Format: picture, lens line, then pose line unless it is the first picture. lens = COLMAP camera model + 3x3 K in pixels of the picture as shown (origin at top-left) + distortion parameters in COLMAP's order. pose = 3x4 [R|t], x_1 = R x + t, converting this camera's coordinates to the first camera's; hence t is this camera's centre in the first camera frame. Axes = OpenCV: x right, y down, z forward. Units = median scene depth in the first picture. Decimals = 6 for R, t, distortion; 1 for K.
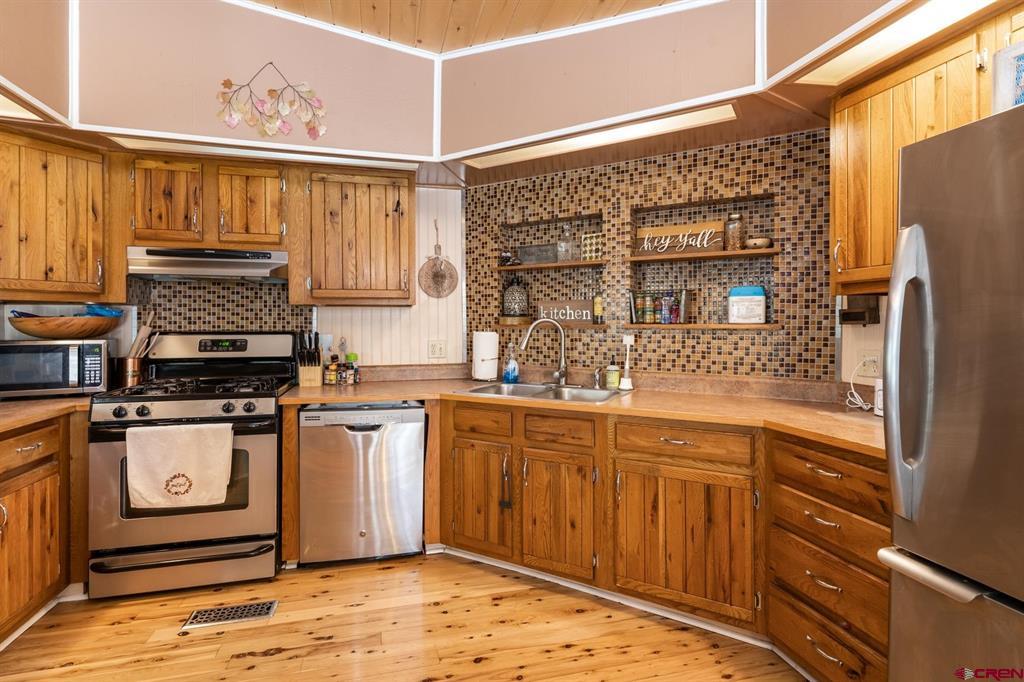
lens RADIAL K [[483.1, 0, 515.7], [0, 483.1, 324.9], [0, 0, 1]] dist [-0.000109, 0.000027]
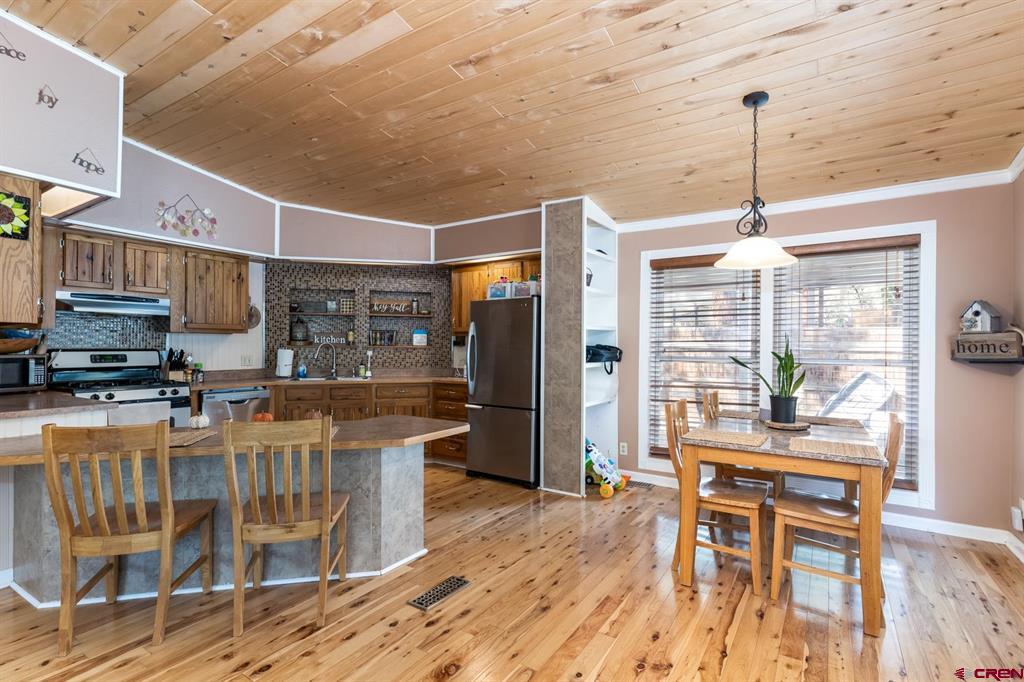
lens RADIAL K [[486.7, 0, 509.6], [0, 486.7, 343.6], [0, 0, 1]] dist [-0.000393, -0.001227]
pose [[0.737360, 0.008692, 0.675445, -0.741606], [-0.005312, 0.999961, -0.007069, 0.001185], [-0.675480, 0.001624, 0.737377, -0.967078]]
